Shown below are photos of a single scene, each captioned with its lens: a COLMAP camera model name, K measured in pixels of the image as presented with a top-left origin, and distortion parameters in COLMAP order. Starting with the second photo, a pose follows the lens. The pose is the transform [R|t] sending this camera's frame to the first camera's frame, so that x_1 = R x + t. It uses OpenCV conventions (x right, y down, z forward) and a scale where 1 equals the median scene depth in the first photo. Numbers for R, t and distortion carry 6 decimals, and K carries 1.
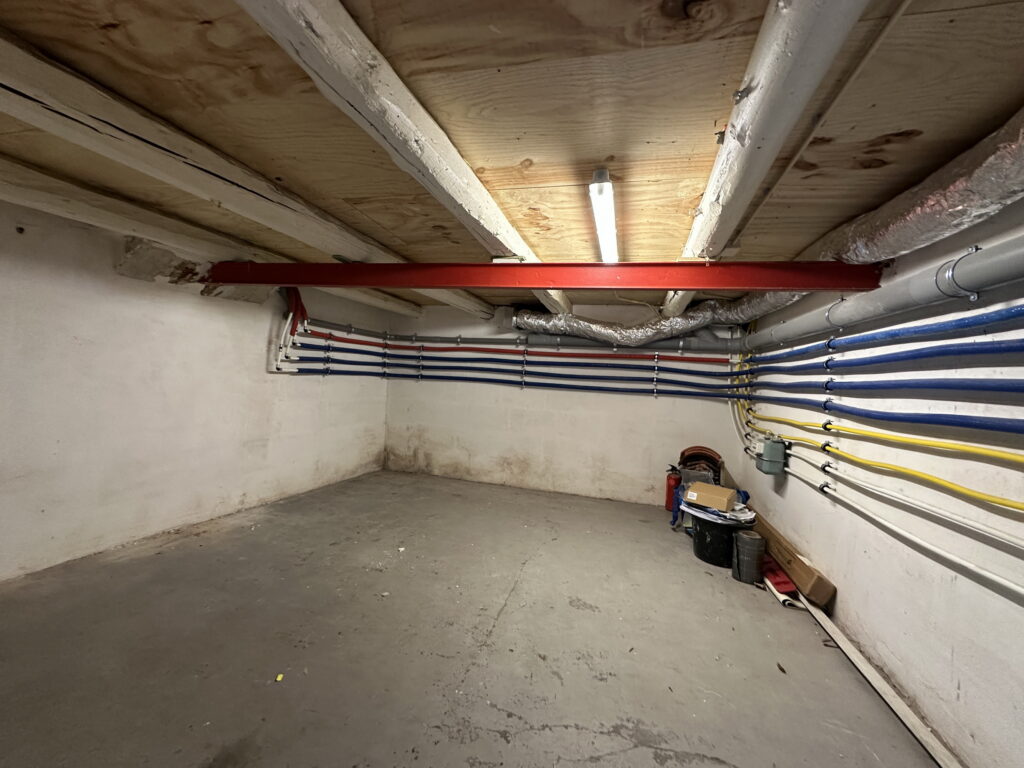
lens RADIAL K [[406.0, 0, 516.3], [0, 406.0, 382.3], [0, 0, 1]] dist [-0.008688, 0.000463]
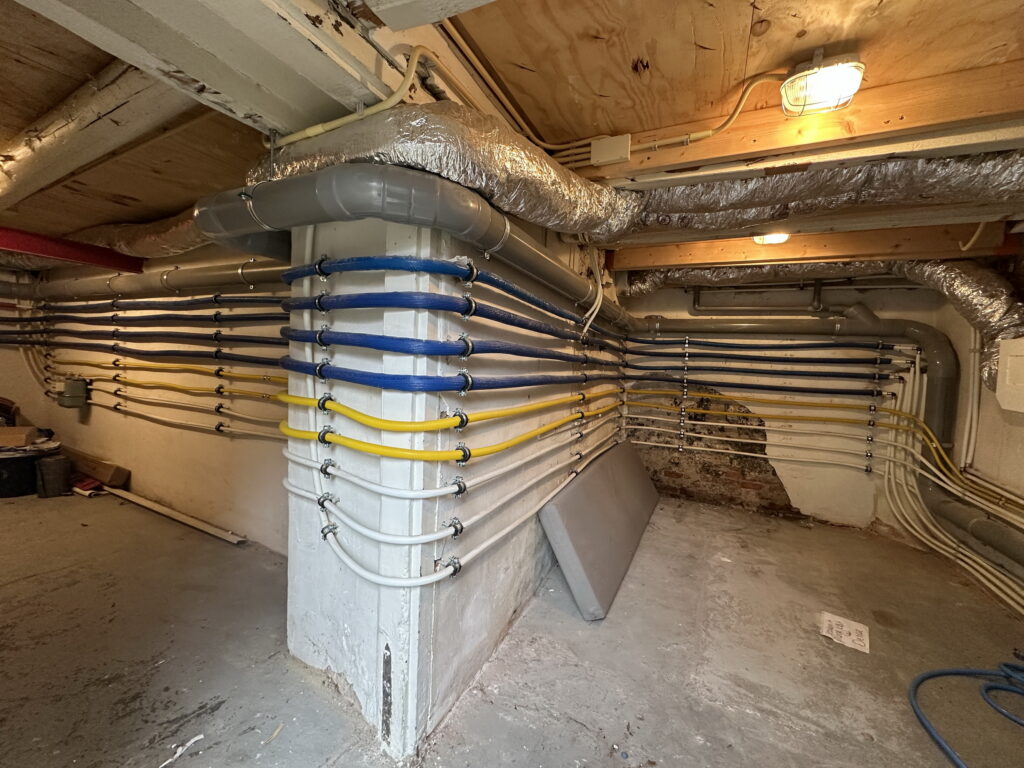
lens RADIAL K [[406.0, 0, 514.0], [0, 406.0, 381.0], [0, 0, 1]] dist [-0.008688, 0.000463]
pose [[0.205822, -0.099855, 0.973481, -0.276584], [-0.026602, 0.993842, 0.107568, -0.014633], [-0.978228, -0.048036, 0.201899, -0.561148]]
